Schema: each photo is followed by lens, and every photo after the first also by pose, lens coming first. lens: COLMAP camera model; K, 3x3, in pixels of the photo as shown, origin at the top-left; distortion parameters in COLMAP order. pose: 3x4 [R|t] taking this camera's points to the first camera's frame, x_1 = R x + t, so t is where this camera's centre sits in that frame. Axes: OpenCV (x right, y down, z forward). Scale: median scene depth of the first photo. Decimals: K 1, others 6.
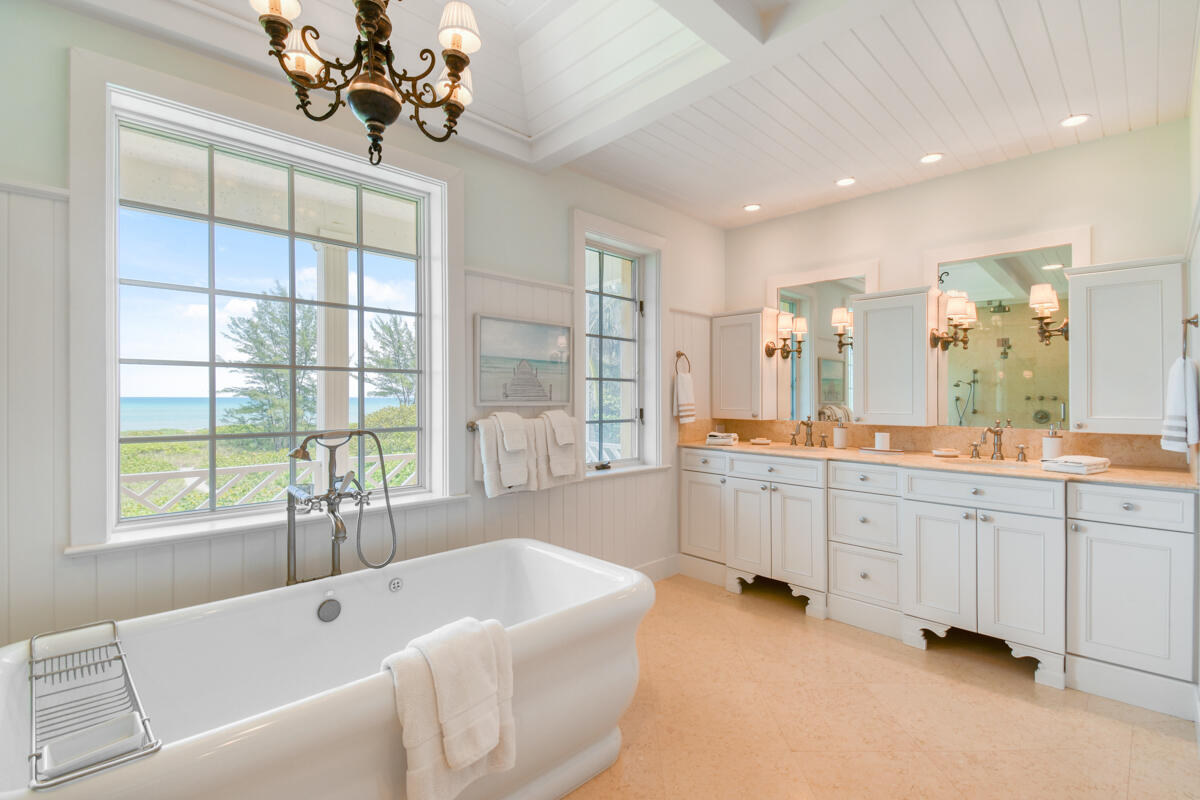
lens RADIAL K [[533.4, 0, 599.3], [0, 533.4, 387.5], [0, 0, 1]] dist [0.000672, -0.000300]
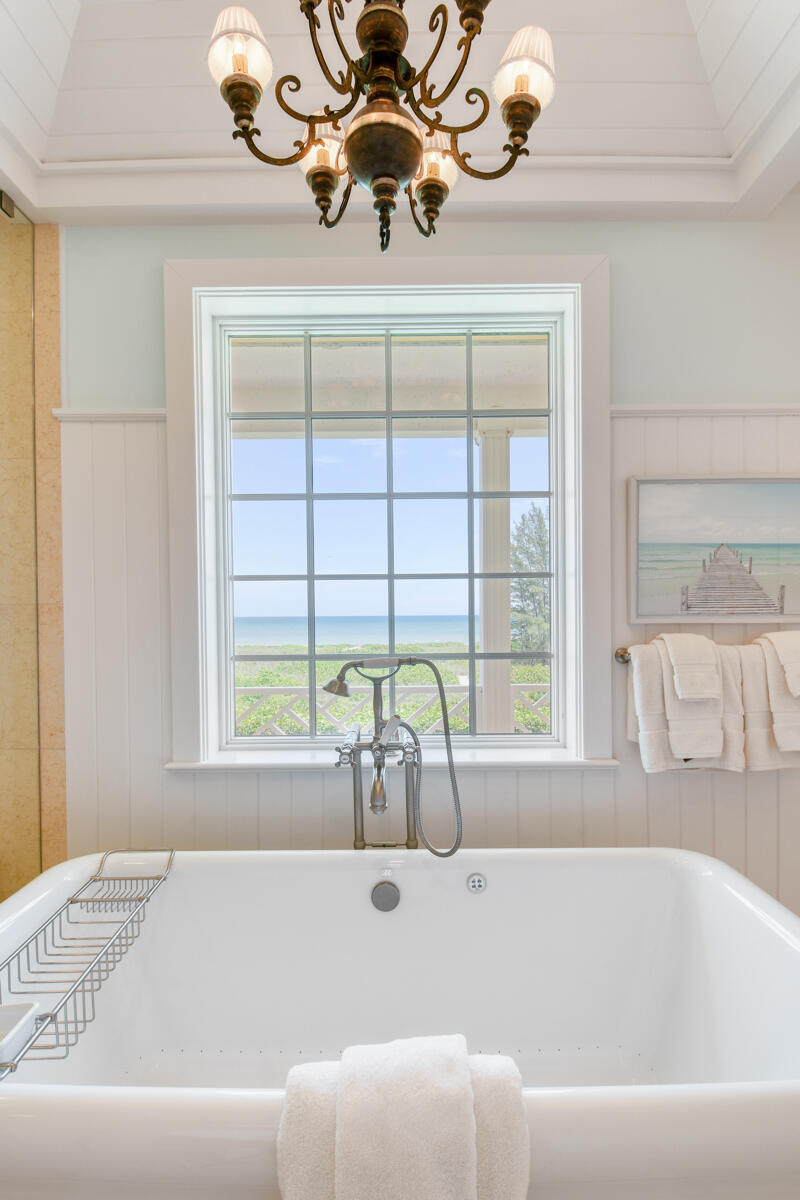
lens RADIAL K [[579.4, 0, 404.8], [0, 579.4, 622.4], [0, 0, 1]] dist [-0.002282, -0.000761]
pose [[0.721068, 0.002503, -0.692860, 0.066743], [0.021129, 0.999449, 0.025600, 0.012798], [0.692542, -0.033099, 0.720618, 0.402957]]
